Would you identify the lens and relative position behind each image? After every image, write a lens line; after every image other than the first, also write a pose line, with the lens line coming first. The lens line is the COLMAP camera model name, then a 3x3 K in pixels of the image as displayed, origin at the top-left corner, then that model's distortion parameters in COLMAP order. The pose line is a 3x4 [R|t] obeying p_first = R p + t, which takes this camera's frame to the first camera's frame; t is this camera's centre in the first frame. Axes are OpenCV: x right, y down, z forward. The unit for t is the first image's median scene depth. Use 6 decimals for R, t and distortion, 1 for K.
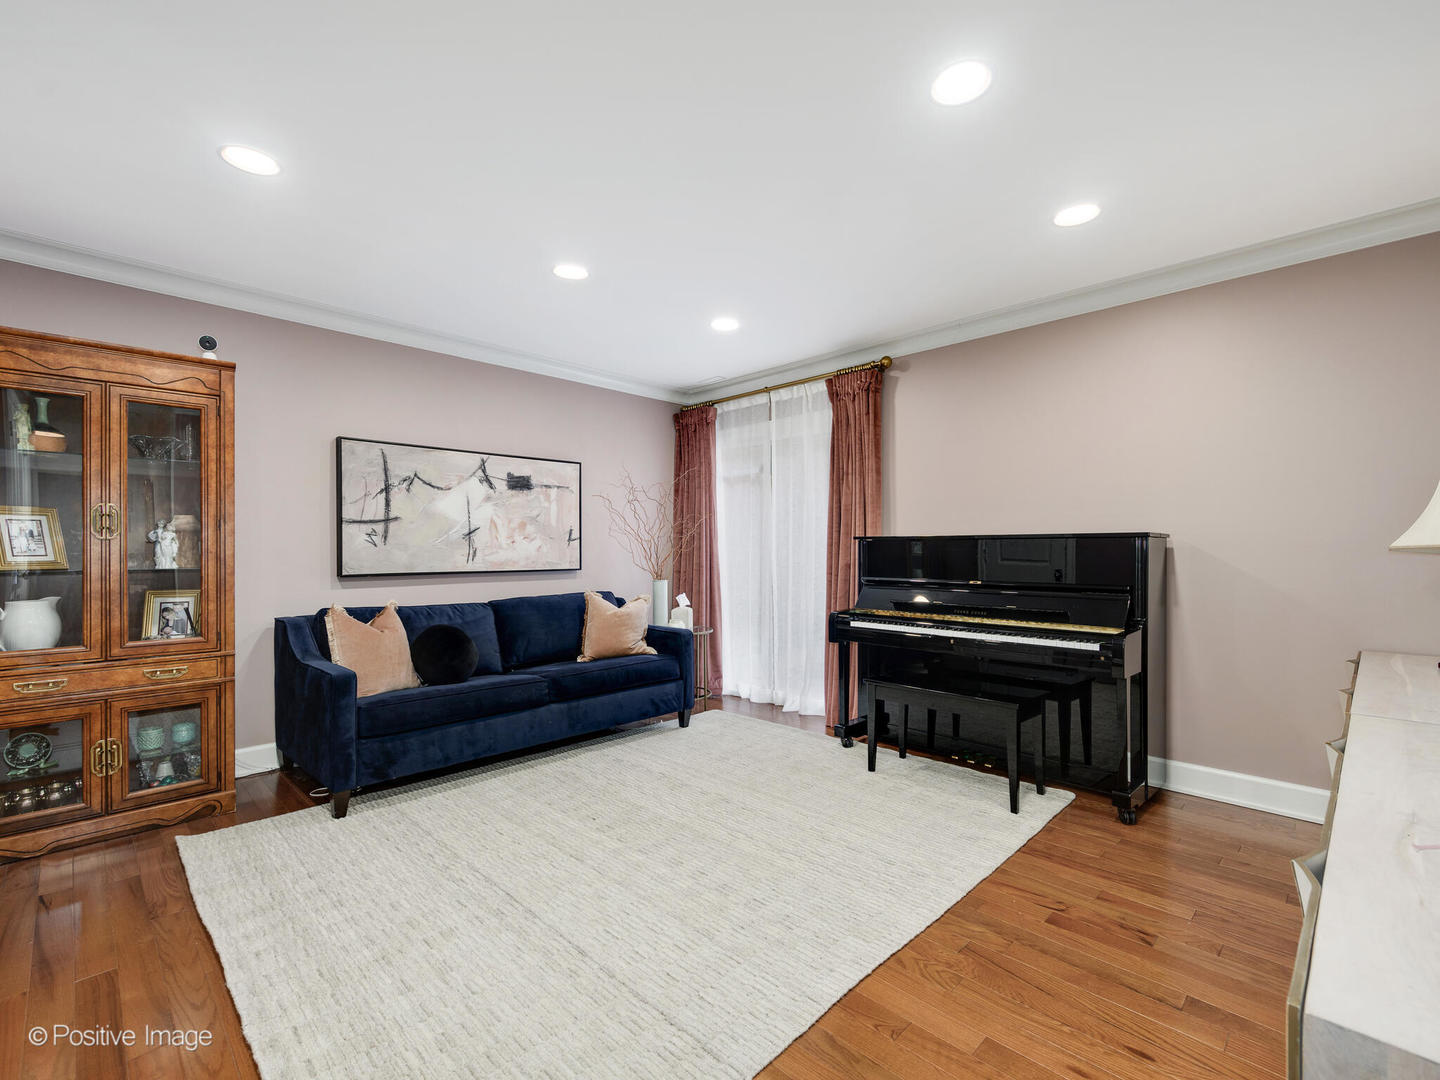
lens RADIAL K [[646.1, 0, 716.4], [0, 646.1, 544.7], [0, 0, 1]] dist [0.000143, -0.000333]
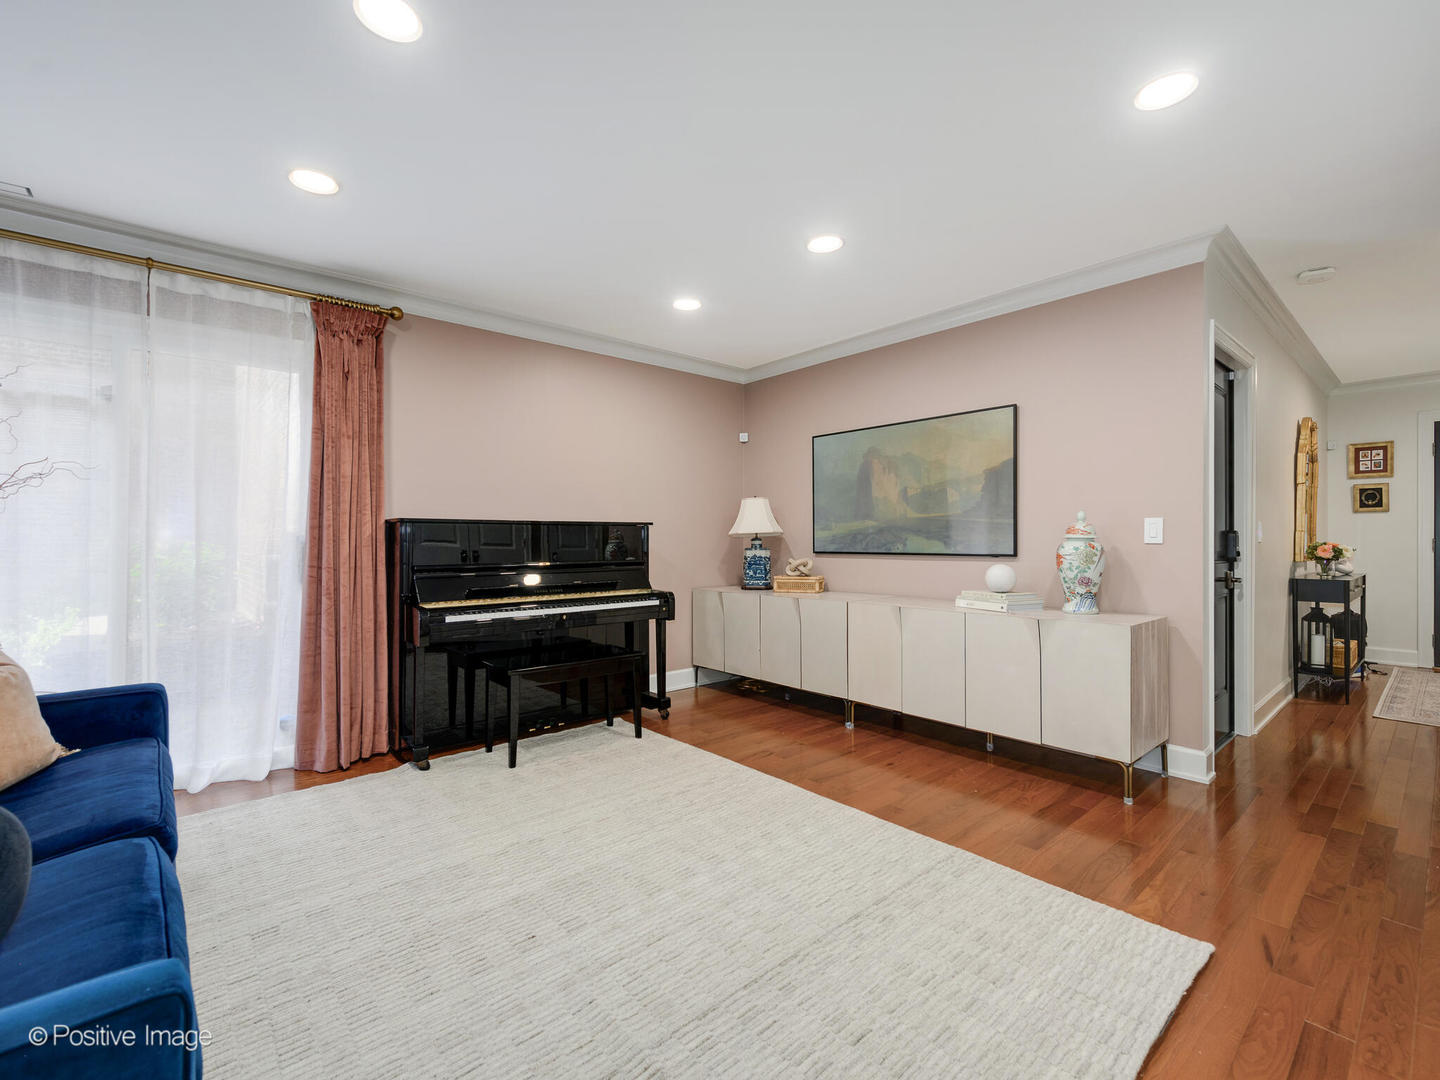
lens RADIAL K [[646.1, 0, 734.9], [0, 646.1, 536.3], [0, 0, 1]] dist [0.000143, -0.000333]
pose [[0.062206, -0.000098, 0.998063, -0.682419], [-0.005120, 0.999987, 0.000417, 0.009588], [-0.998050, -0.005136, 0.062205, 0.613040]]
